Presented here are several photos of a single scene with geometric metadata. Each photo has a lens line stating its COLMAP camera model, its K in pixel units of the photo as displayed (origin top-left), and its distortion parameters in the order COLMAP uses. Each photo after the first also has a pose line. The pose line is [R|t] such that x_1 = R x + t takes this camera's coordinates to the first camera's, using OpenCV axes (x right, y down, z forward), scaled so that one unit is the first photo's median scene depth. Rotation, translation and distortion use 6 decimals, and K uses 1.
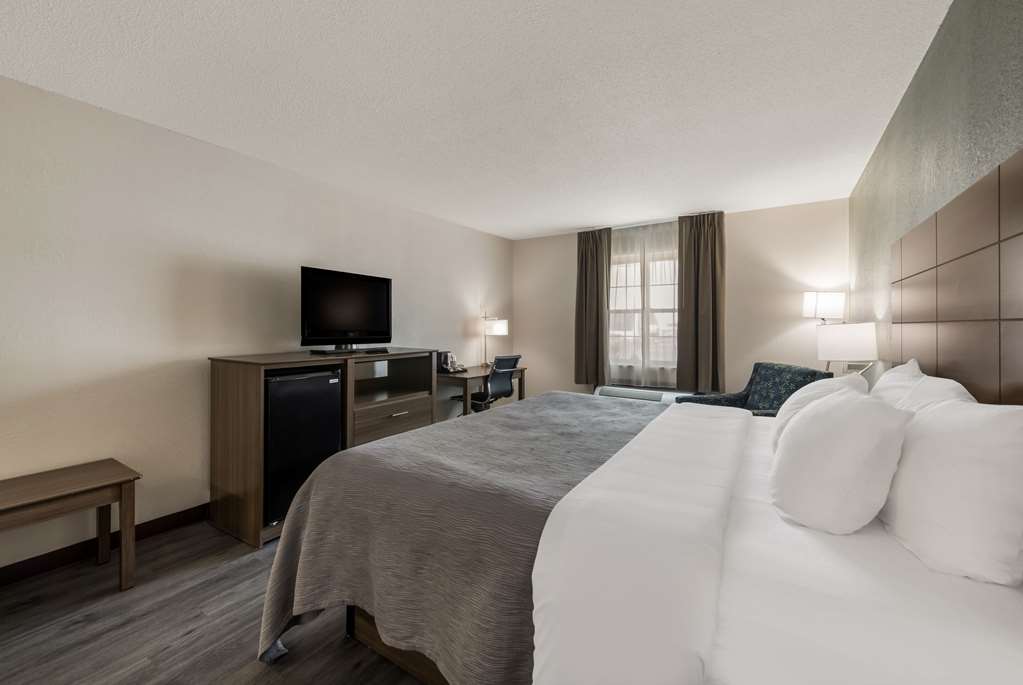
lens RADIAL K [[413.2, 0, 526.7], [0, 413.2, 331.1], [0, 0, 1]] dist [0.019802, -0.001673]
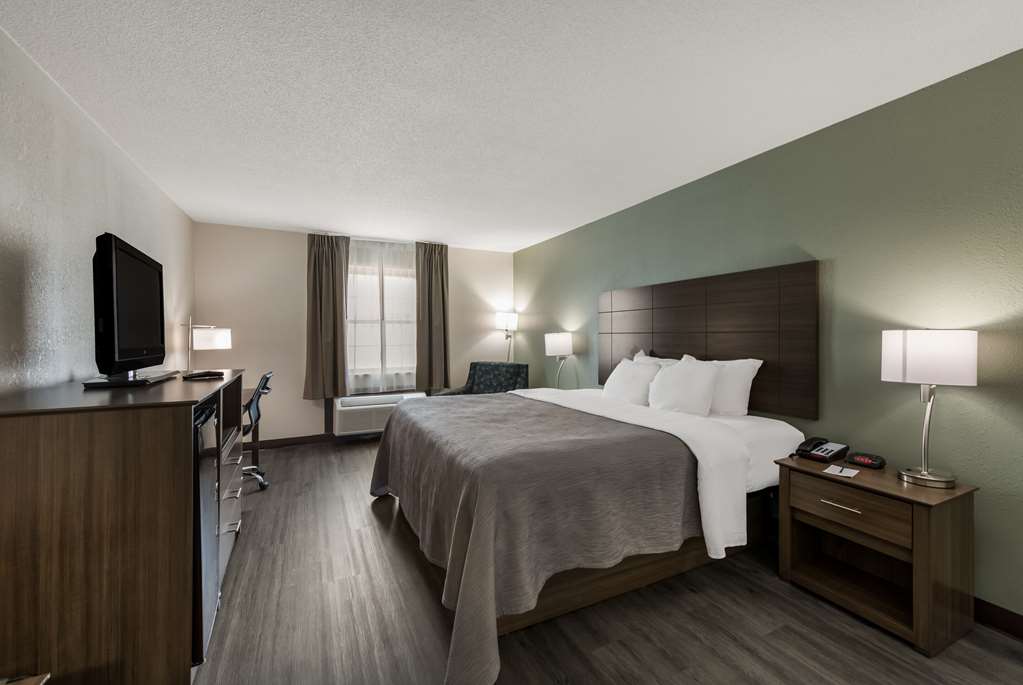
lens RADIAL K [[413.2, 0, 510.0], [0, 413.2, 339.8], [0, 0, 1]] dist [0.019802, -0.001673]
pose [[0.541431, -0.015131, 0.840609, -0.440366], [0.017396, 0.999826, 0.006793, -0.003427], [-0.840565, 0.010945, 0.541600, 0.145037]]
